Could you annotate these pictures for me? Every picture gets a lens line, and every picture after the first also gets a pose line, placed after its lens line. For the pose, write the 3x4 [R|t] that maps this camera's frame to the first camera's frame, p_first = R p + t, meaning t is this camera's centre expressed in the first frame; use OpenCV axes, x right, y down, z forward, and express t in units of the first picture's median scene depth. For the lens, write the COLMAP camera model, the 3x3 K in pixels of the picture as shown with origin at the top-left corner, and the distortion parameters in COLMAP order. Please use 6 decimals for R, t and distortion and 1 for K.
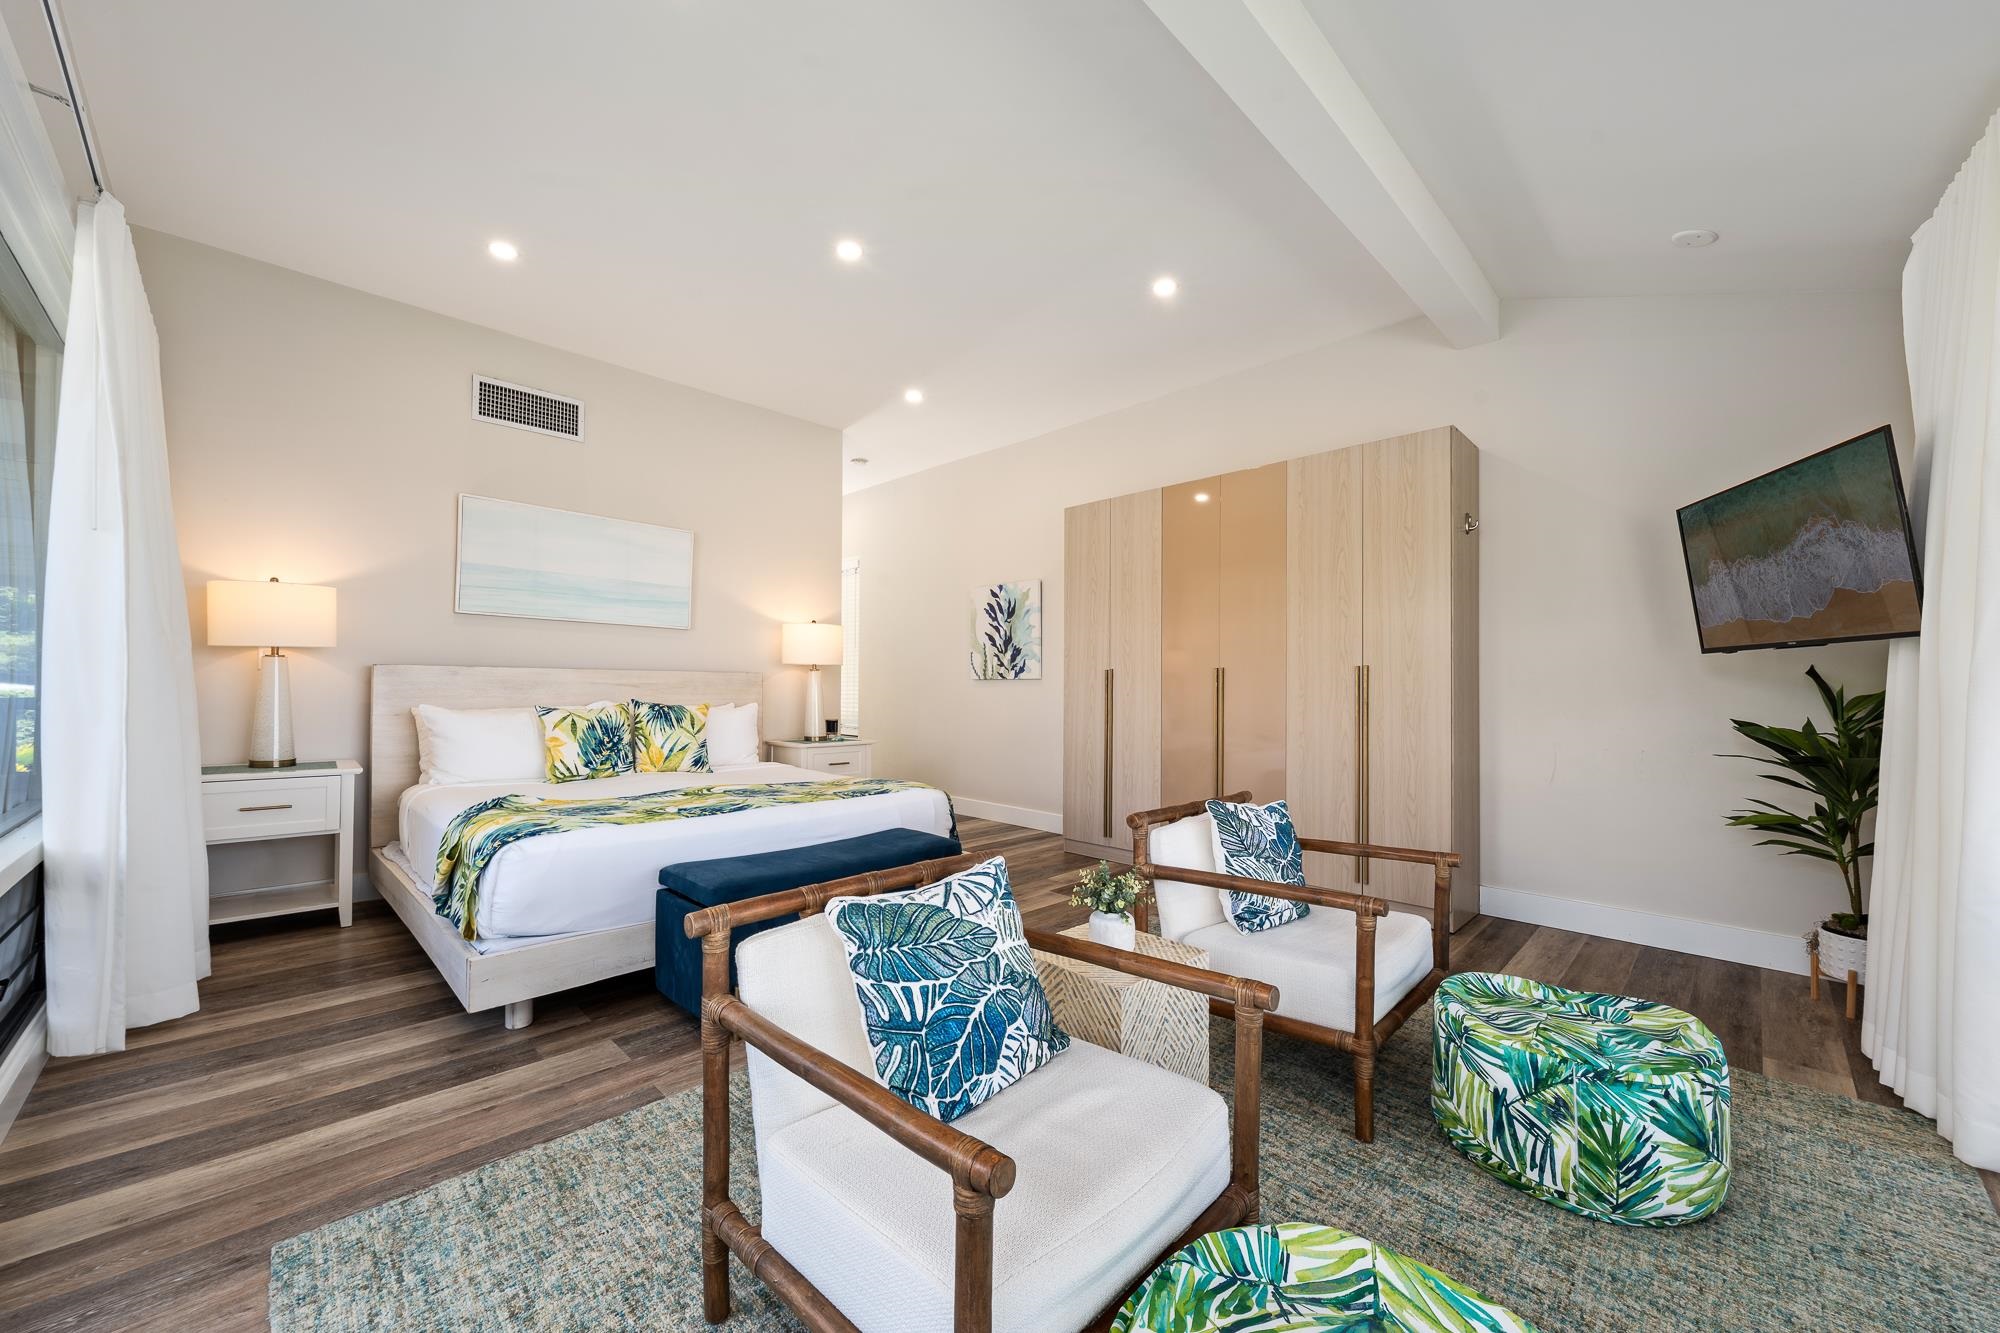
lens RADIAL K [[762.8, 0, 1033.0], [0, 762.8, 671.1], [0, 0, 1]] dist [0.001617, 0.000026]
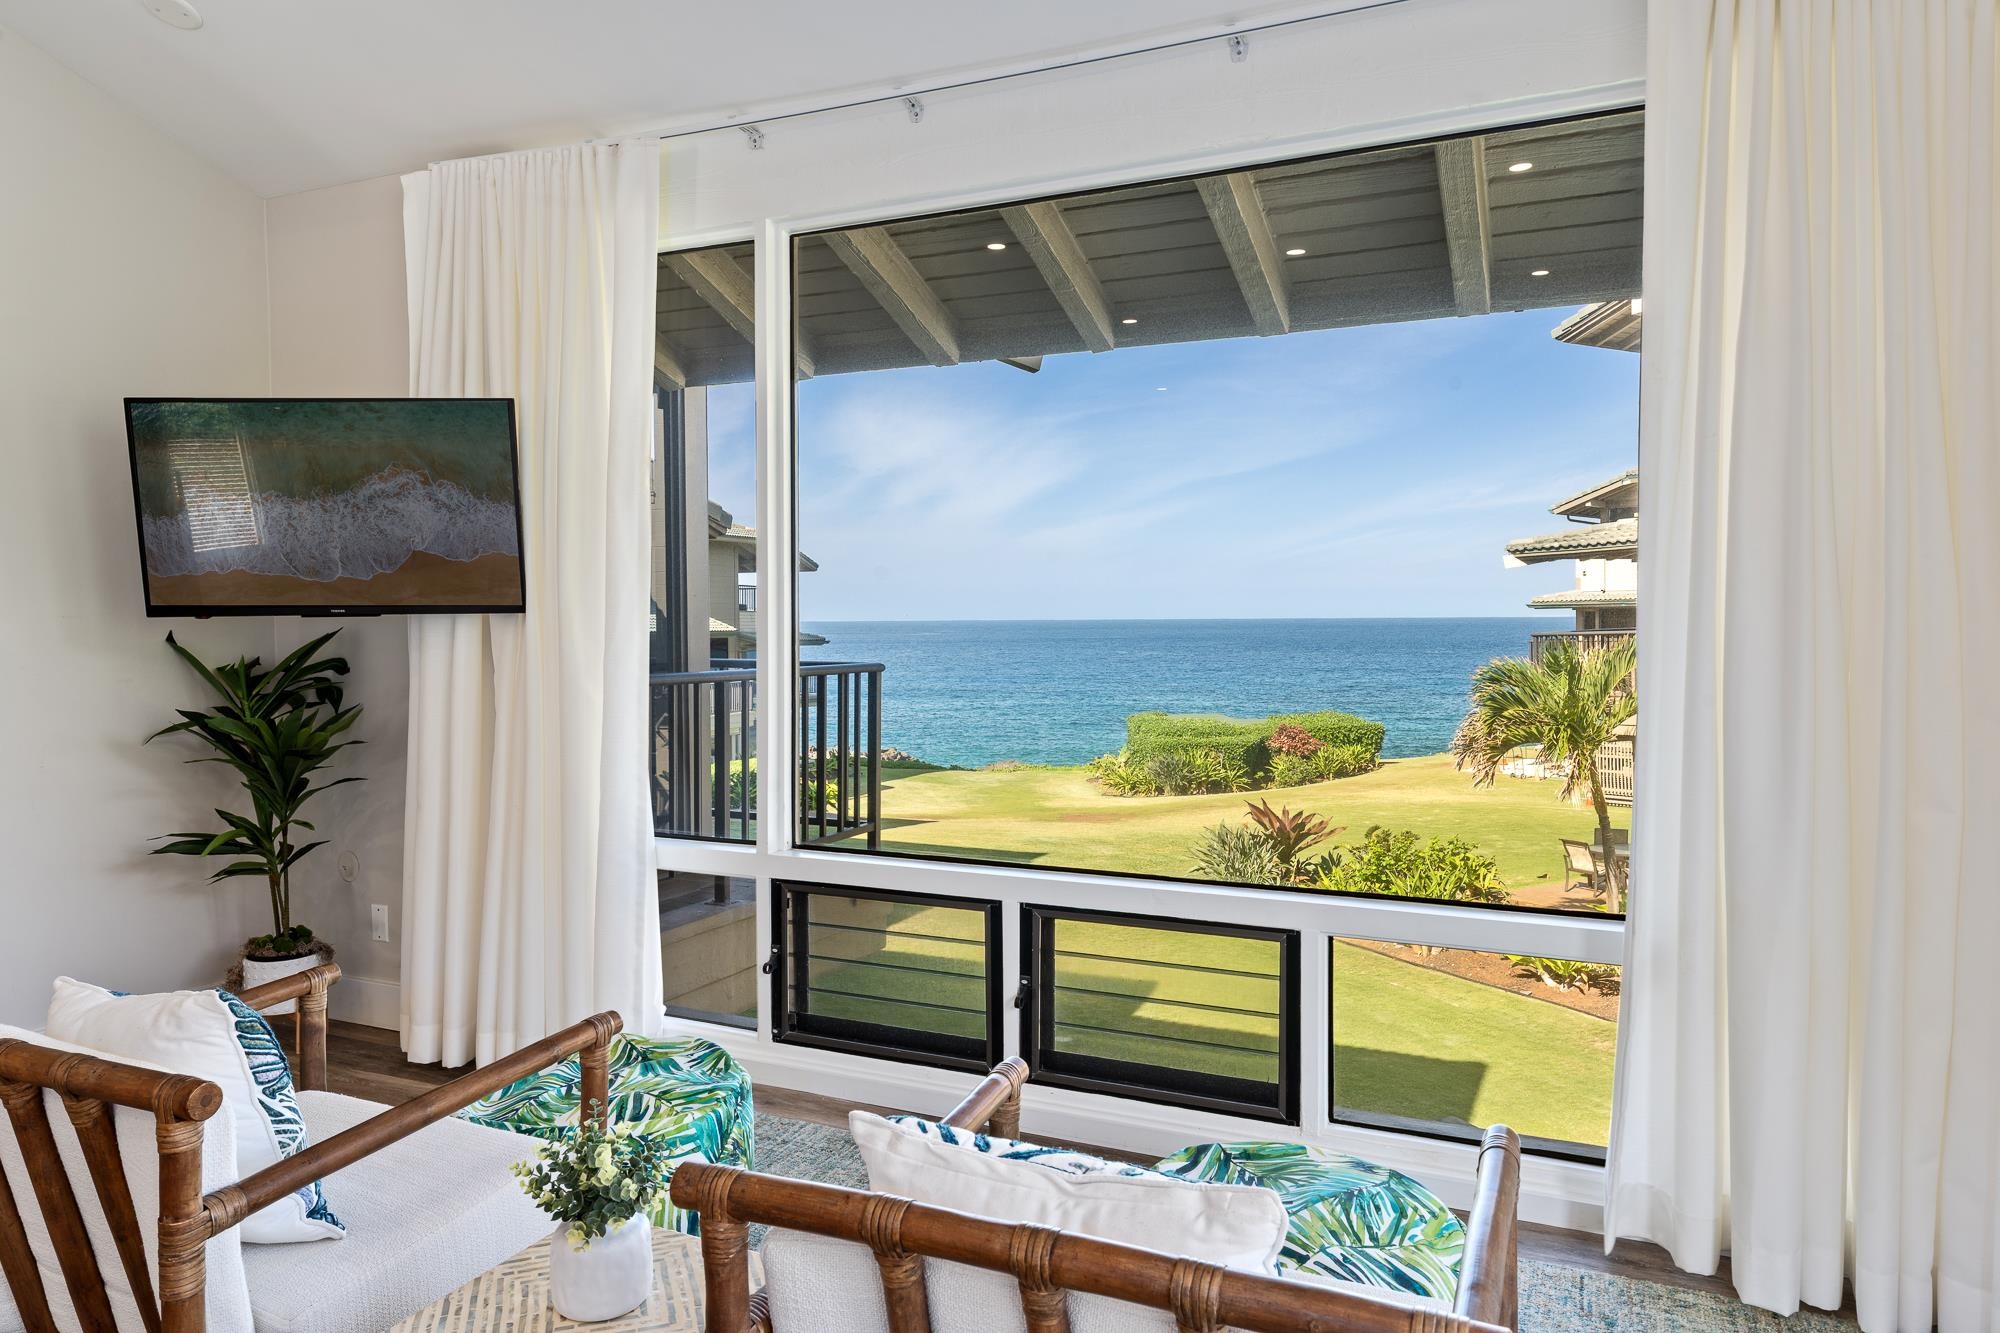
lens RADIAL K [[1313.0, 0, 942.7], [0, 1313.0, 619.6], [0, 0, 1]] dist [0.002523, -0.001023]
pose [[-0.308763, -0.007758, 0.951107, -0.453700], [-0.014469, 0.999889, 0.003458, -0.032539], [-0.951029, -0.012694, -0.308841, 0.672193]]
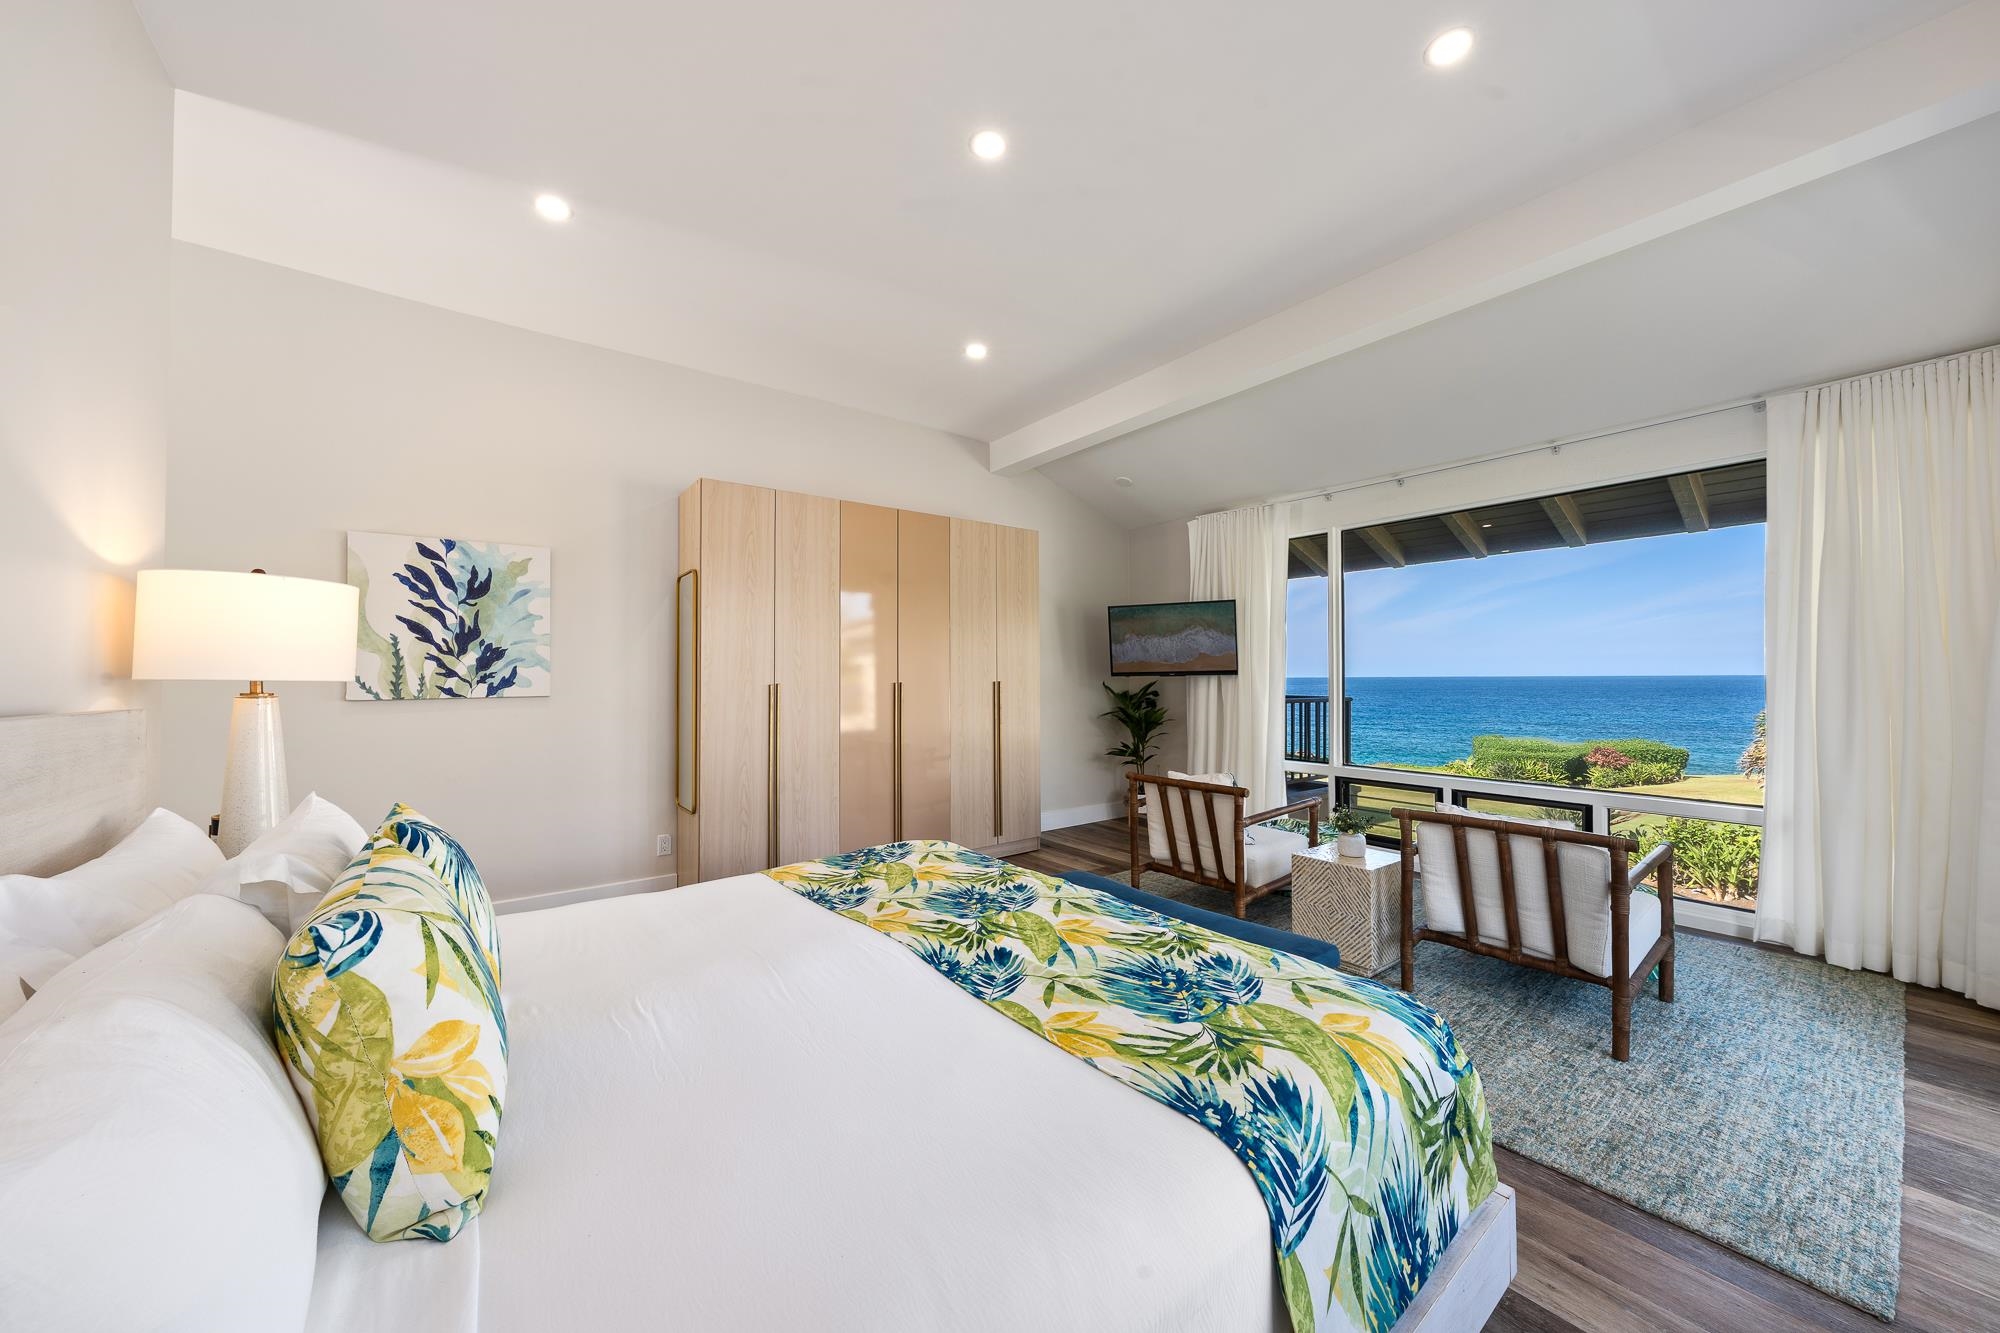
lens RADIAL K [[680.3, 0, 1000.0], [0, 680.3, 666.5], [0, 0, 1]] dist [0.000294, -0.000153]
pose [[0.152447, 0.006771, 0.988288, -1.022892], [-0.012106, 0.999914, -0.004983, -0.034409], [-0.988237, -0.011205, 0.152516, 1.008039]]
